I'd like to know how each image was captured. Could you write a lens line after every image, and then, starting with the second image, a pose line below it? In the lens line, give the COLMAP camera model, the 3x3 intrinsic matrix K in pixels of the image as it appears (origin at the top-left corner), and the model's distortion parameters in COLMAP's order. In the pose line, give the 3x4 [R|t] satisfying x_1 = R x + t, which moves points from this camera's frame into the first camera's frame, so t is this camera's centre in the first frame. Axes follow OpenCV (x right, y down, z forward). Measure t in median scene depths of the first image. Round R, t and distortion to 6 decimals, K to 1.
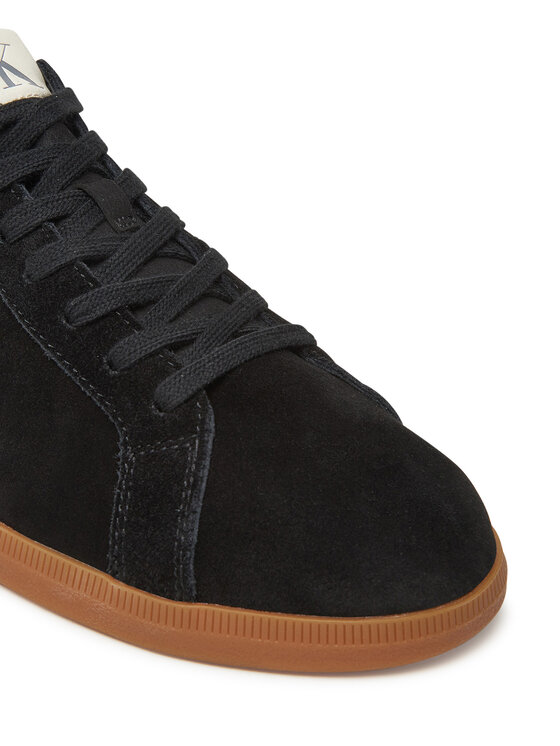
lens RADIAL K [[2304.4, 0, 280.0], [0, 2304.4, 373.0], [0, 0, 1]] dist [-0.129957, -1.311929]
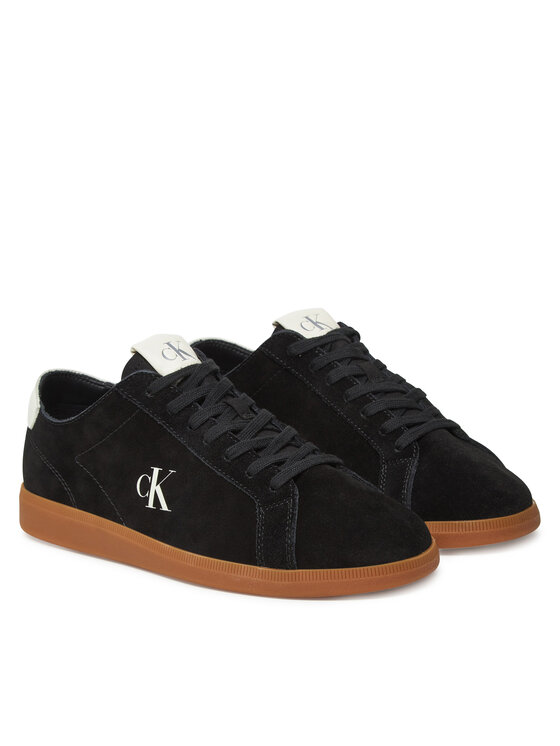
lens RADIAL K [[3679.0, 0, 280.0], [0, 3679.0, 373.0], [0, 0, 1]] dist [0.037224, -0.068354]
pose [[0.995835, -0.091077, -0.004104, -0.020498], [0.088940, 0.980395, -0.175825, 0.516661], [0.020037, 0.174728, 0.984413, -2.447992]]
